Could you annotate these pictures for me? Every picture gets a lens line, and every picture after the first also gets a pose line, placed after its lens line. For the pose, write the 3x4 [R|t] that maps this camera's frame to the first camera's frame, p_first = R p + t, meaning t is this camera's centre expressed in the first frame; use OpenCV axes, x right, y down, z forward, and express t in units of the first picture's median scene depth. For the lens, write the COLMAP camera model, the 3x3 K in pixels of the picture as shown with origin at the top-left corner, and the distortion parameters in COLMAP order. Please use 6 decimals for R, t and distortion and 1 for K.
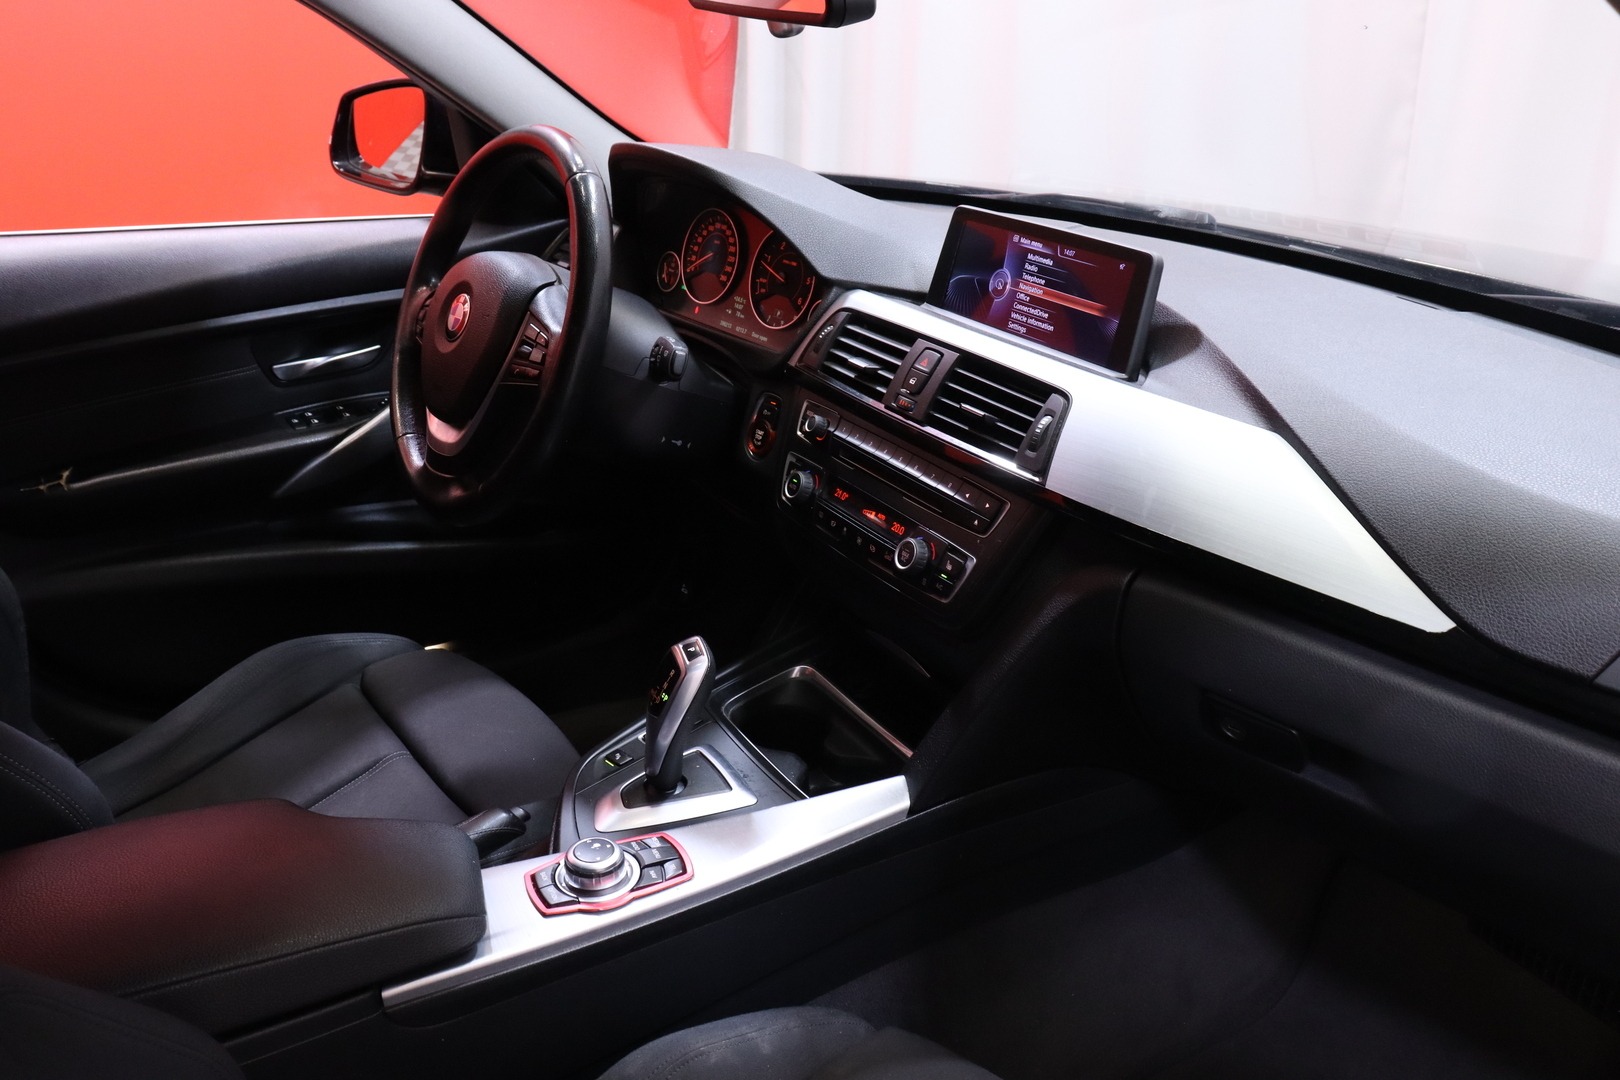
lens RADIAL K [[1352.1, 0, 803.4], [0, 1352.1, 533.7], [0, 0, 1]] dist [-0.084934, 0.006116]
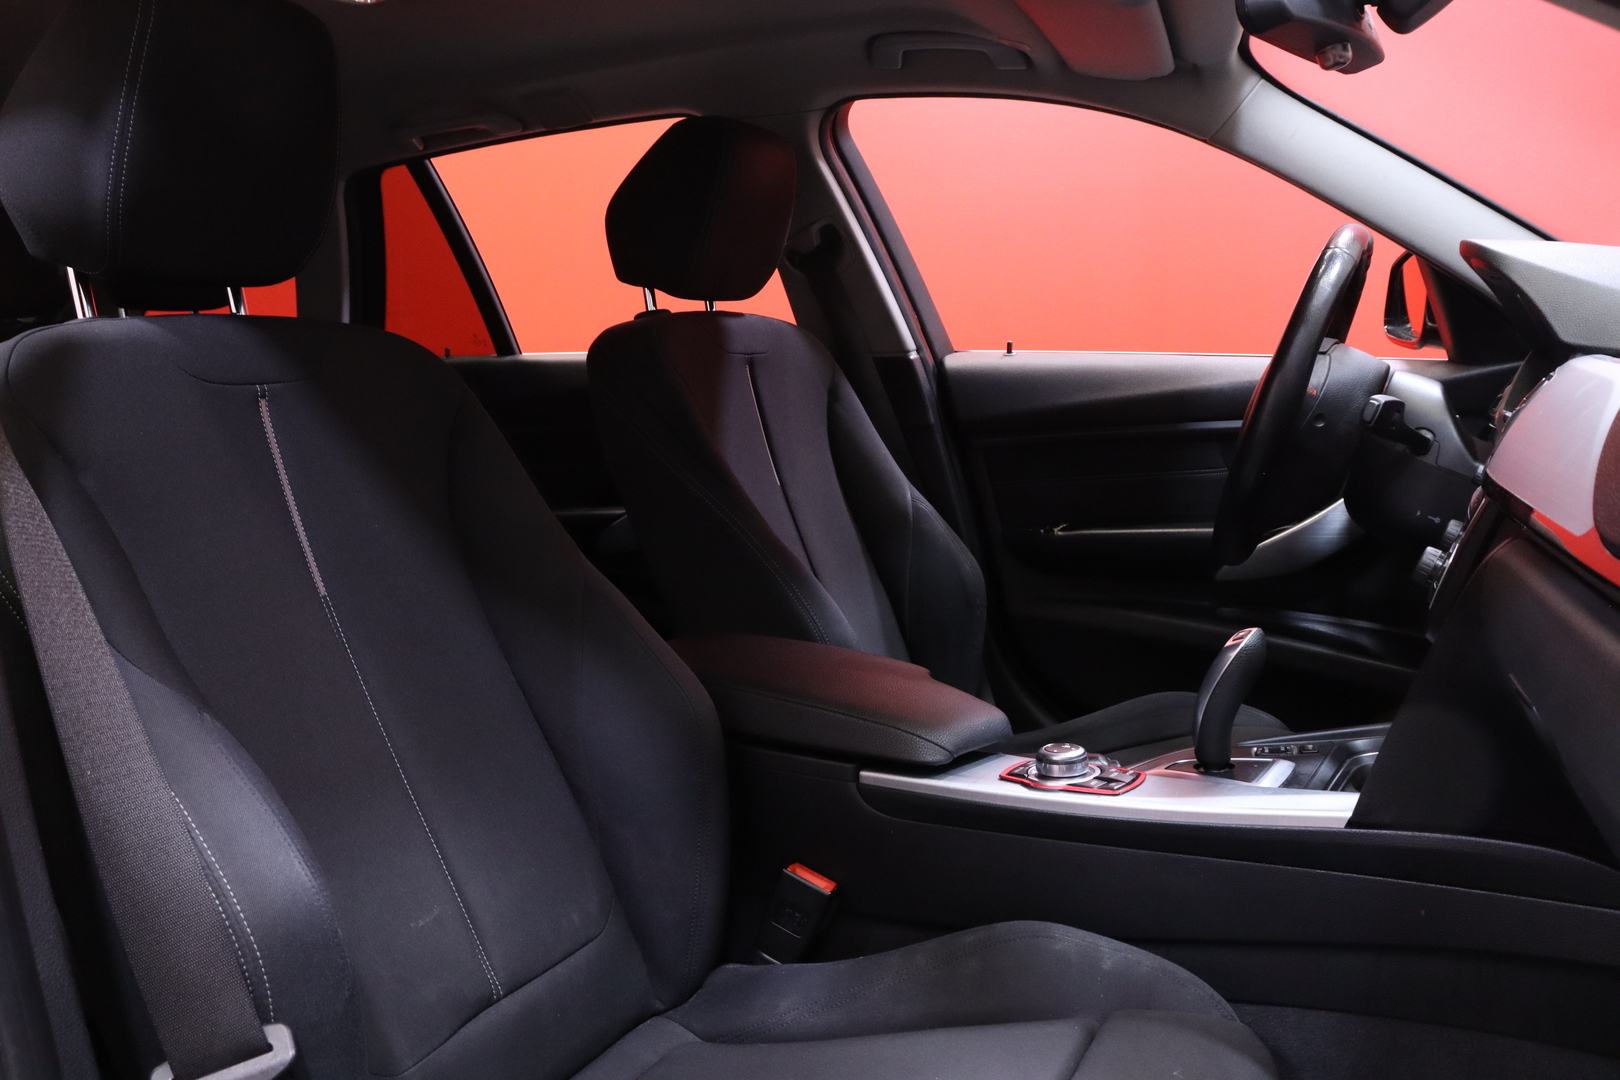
lens RADIAL K [[1352.1, 0, 809.3], [0, 1352.1, 541.9], [0, 0, 1]] dist [-0.084934, 0.006116]
pose [[0.467938, 0.073223, -0.880723, 0.725907], [-0.291444, 0.953599, -0.075566, 0.205792], [0.834323, 0.292042, 0.467565, 0.206578]]
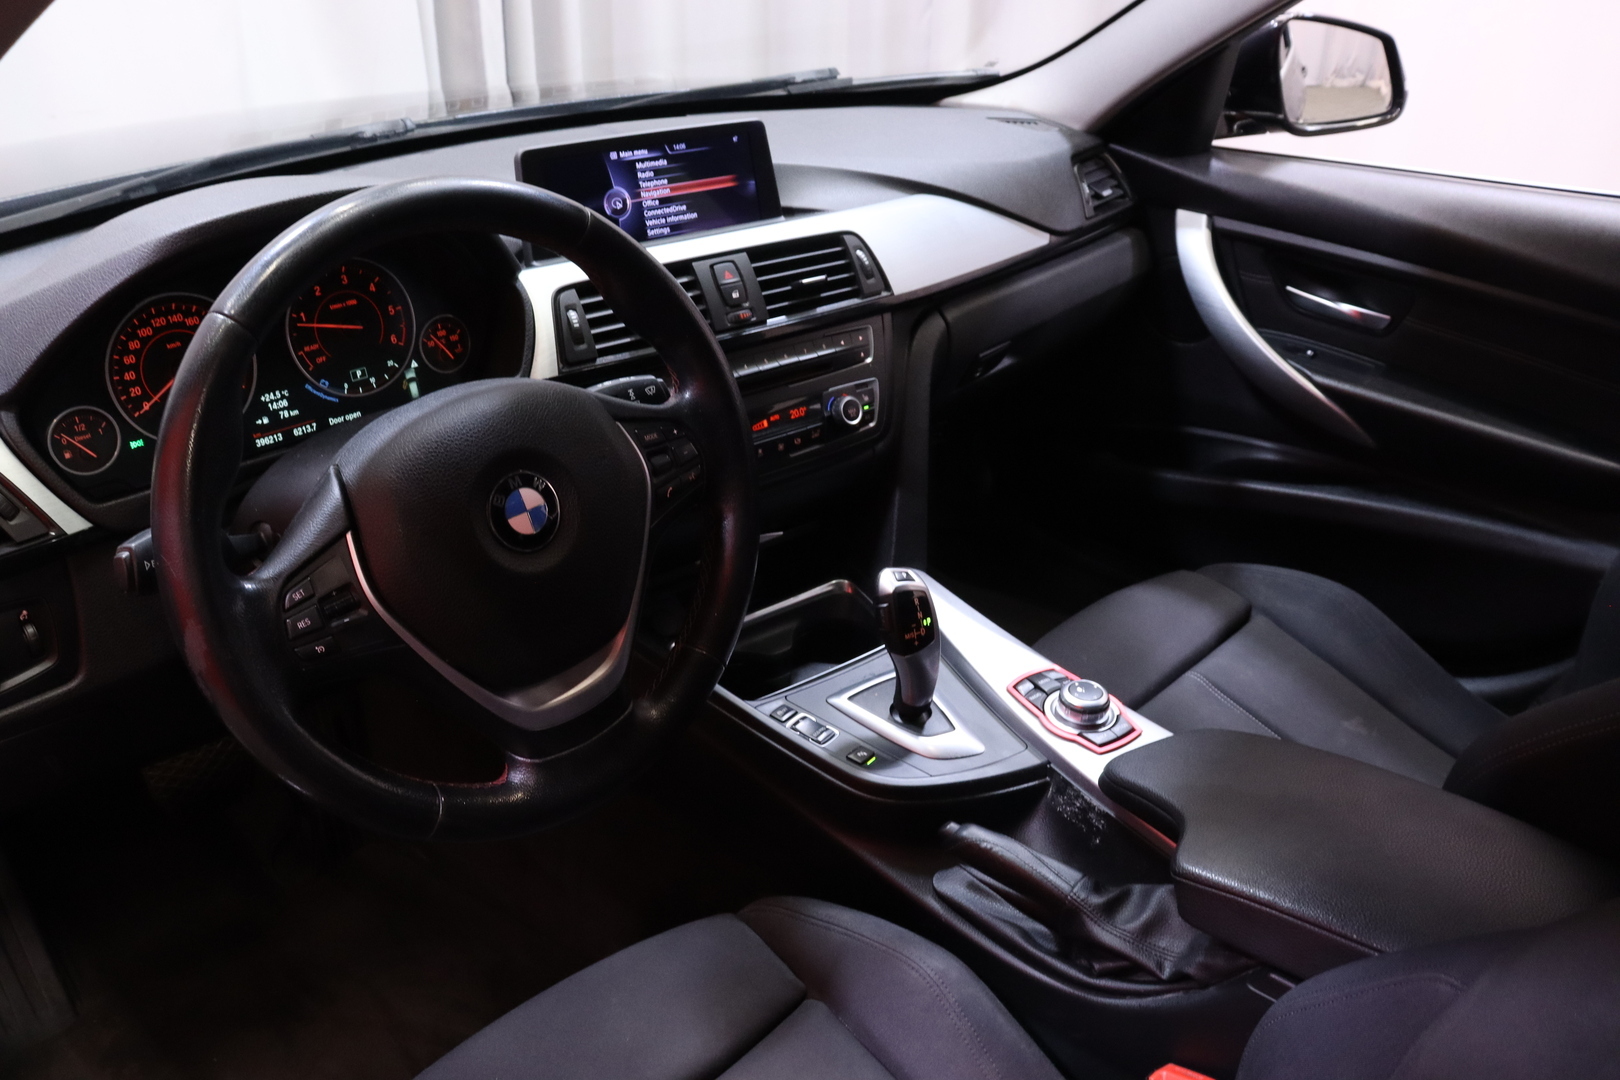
lens RADIAL K [[1352.1, 0, 802.6], [0, 1352.1, 543.5], [0, 0, 1]] dist [-0.084934, 0.006116]
pose [[-0.176554, -0.474567, 0.862331, -0.906916], [0.346484, 0.790055, 0.505730, -0.463071], [-0.921291, 0.388073, 0.024942, 0.979439]]
